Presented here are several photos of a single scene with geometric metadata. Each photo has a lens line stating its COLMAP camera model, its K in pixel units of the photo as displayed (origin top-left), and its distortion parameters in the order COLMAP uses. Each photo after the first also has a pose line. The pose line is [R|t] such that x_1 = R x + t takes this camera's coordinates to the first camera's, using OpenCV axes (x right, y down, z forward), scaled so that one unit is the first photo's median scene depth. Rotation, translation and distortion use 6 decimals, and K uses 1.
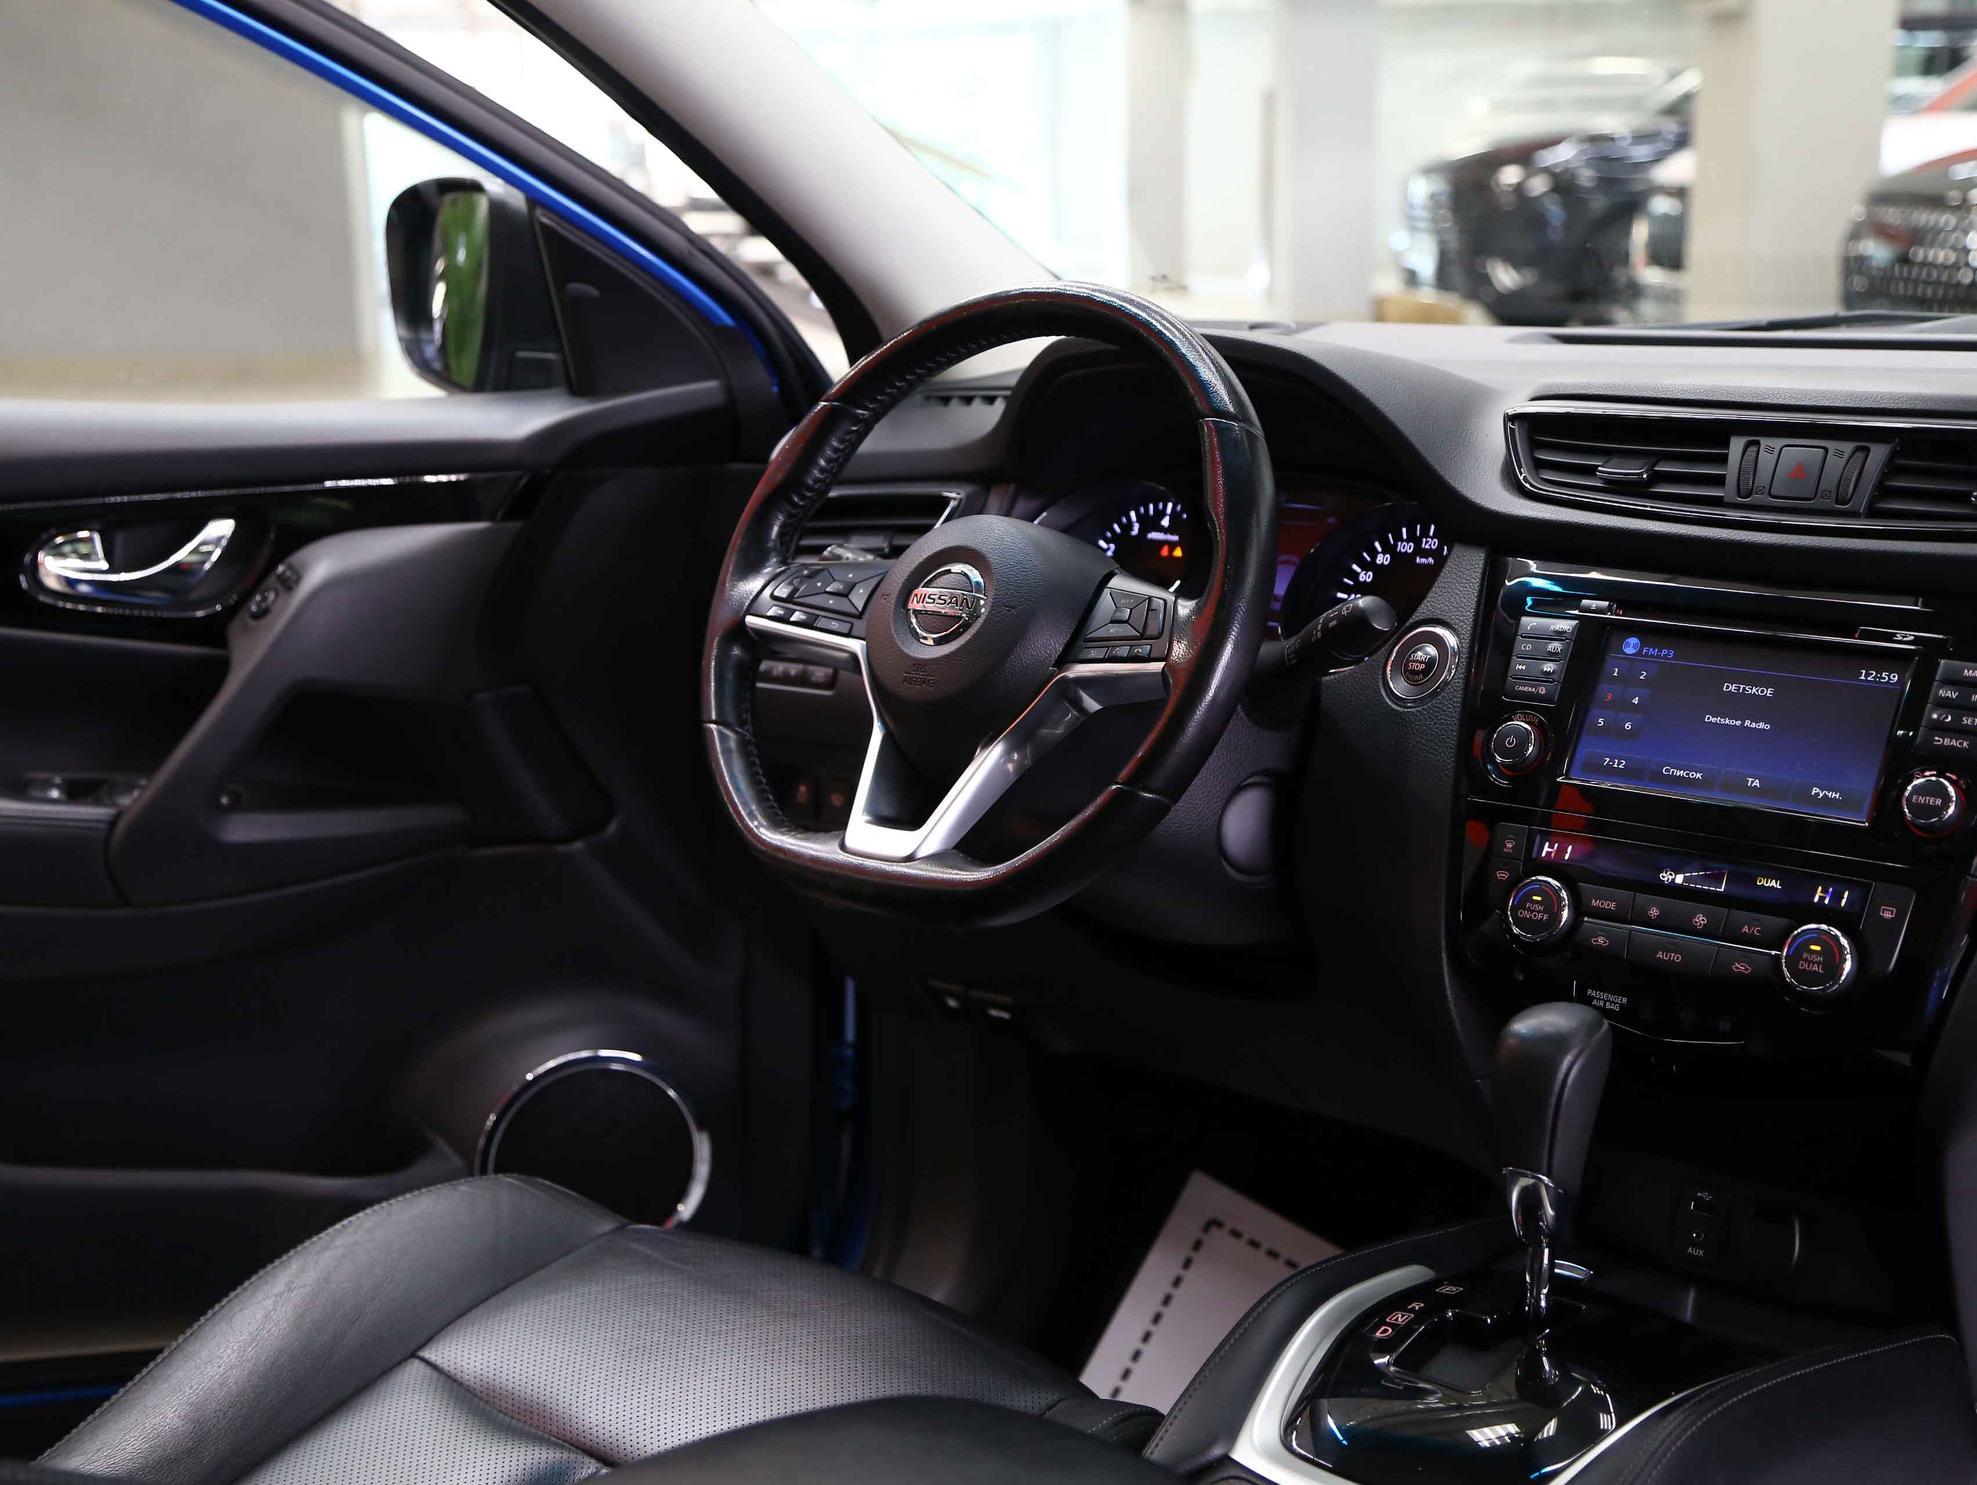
lens RADIAL K [[2915.4, 0, 990.6], [0, 2915.4, 738.4], [0, 0, 1]] dist [0.135103, 0.000000]
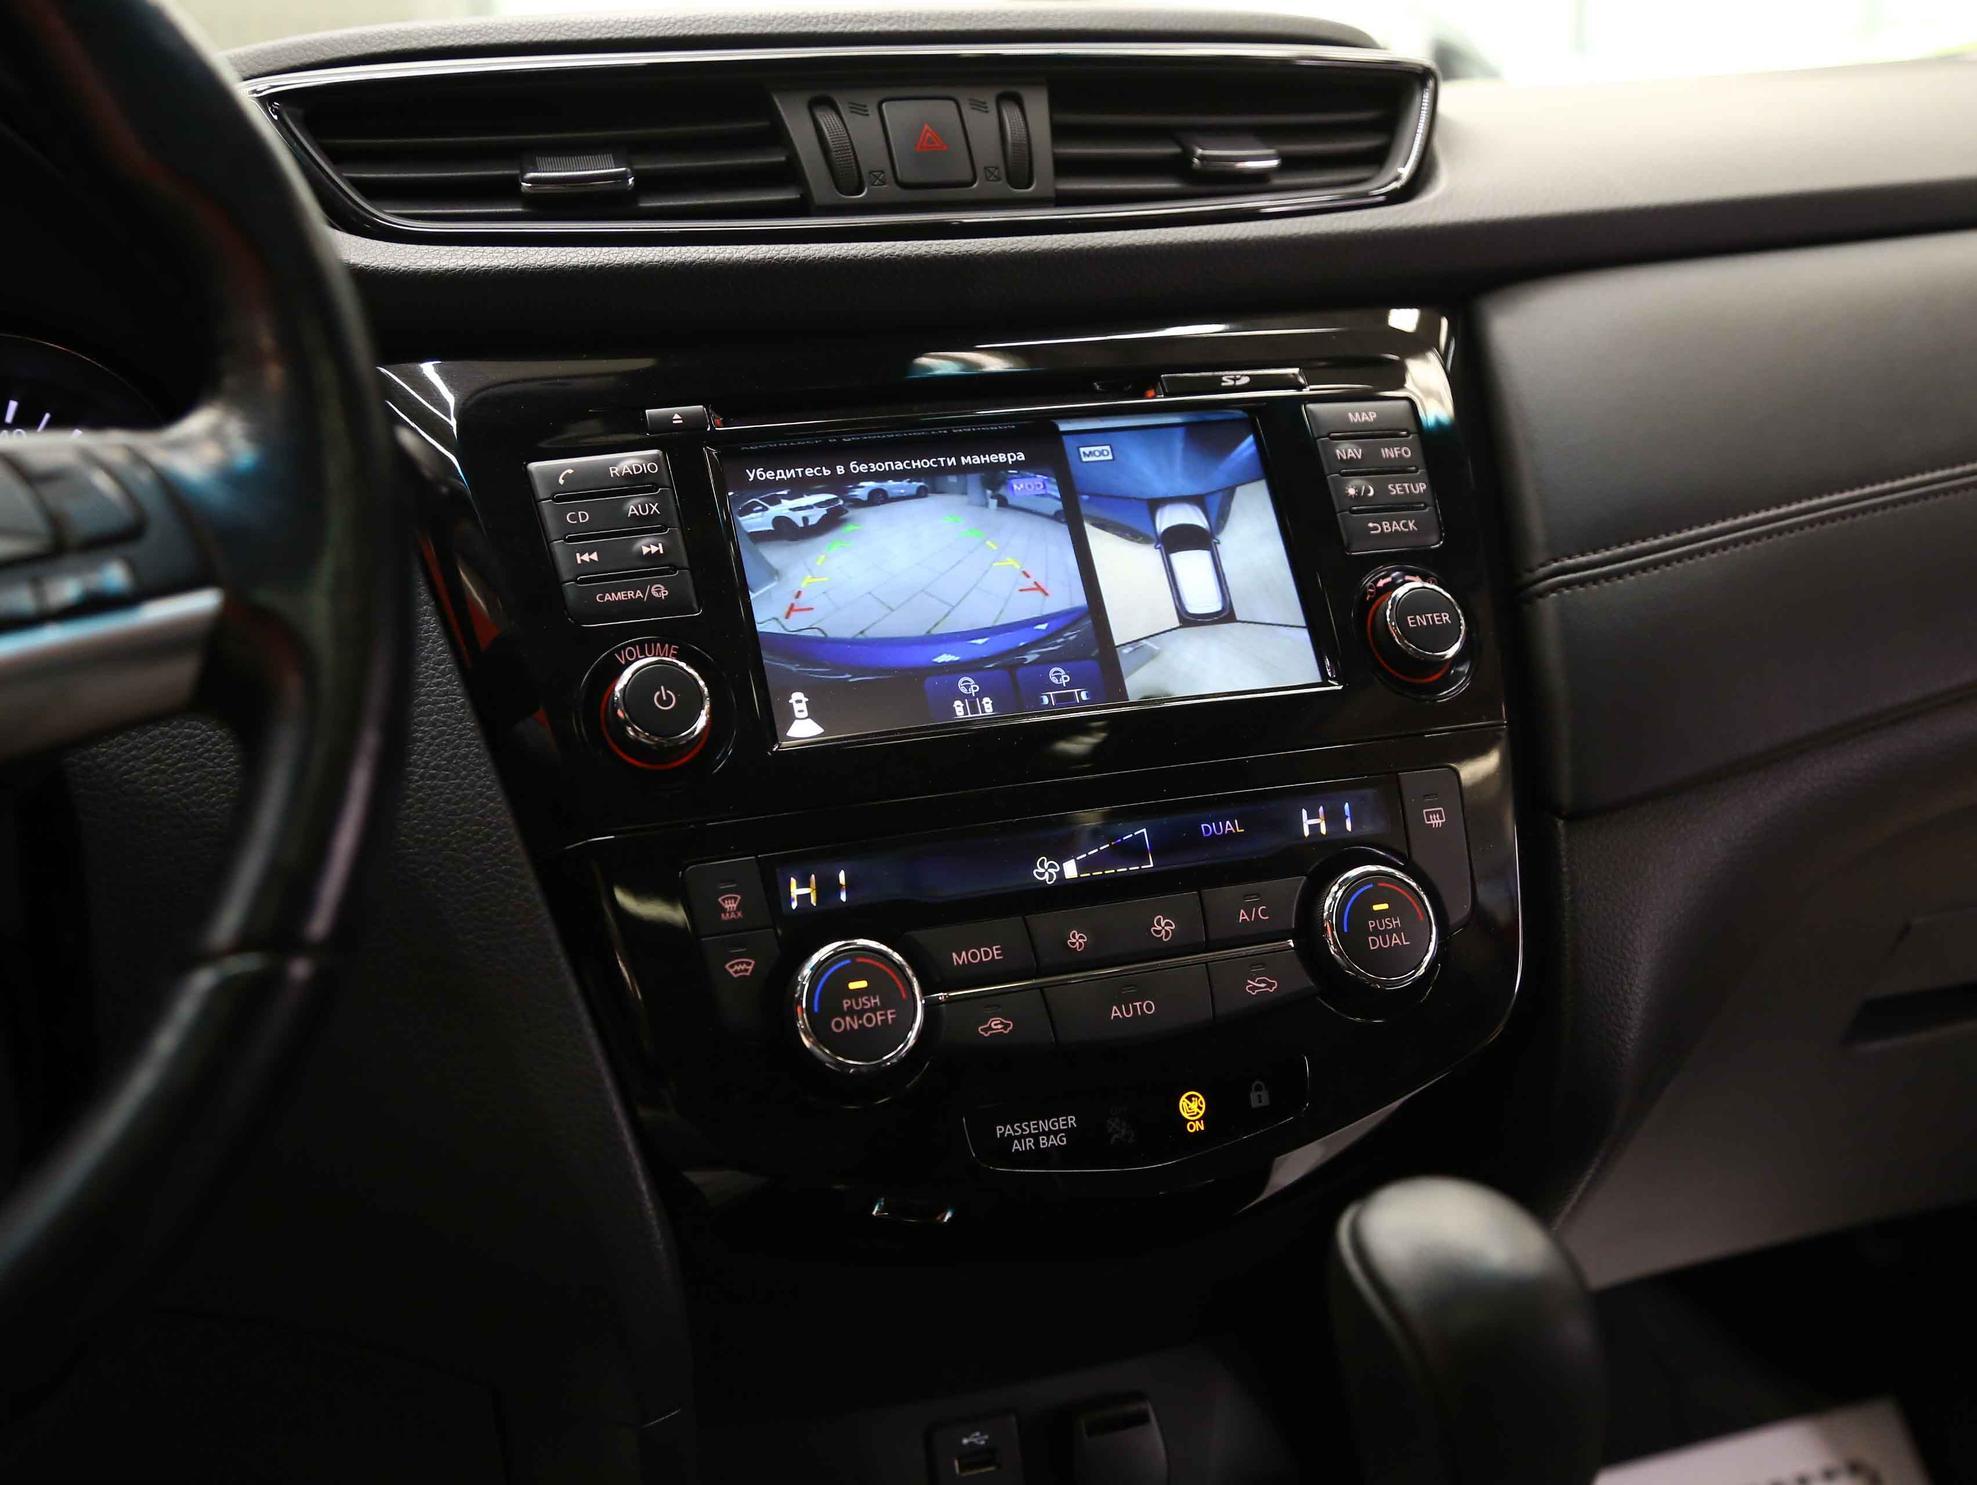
lens RADIAL K [[2537.4, 0, 993.4], [0, 2537.4, 737.7], [0, 0, 1]] dist [-0.023198, 0.000000]
pose [[0.491609, -0.172057, 0.853649, -0.149044], [0.219828, 0.973058, 0.069528, -0.009527], [-0.842612, 0.153476, 0.516187, 0.723709]]
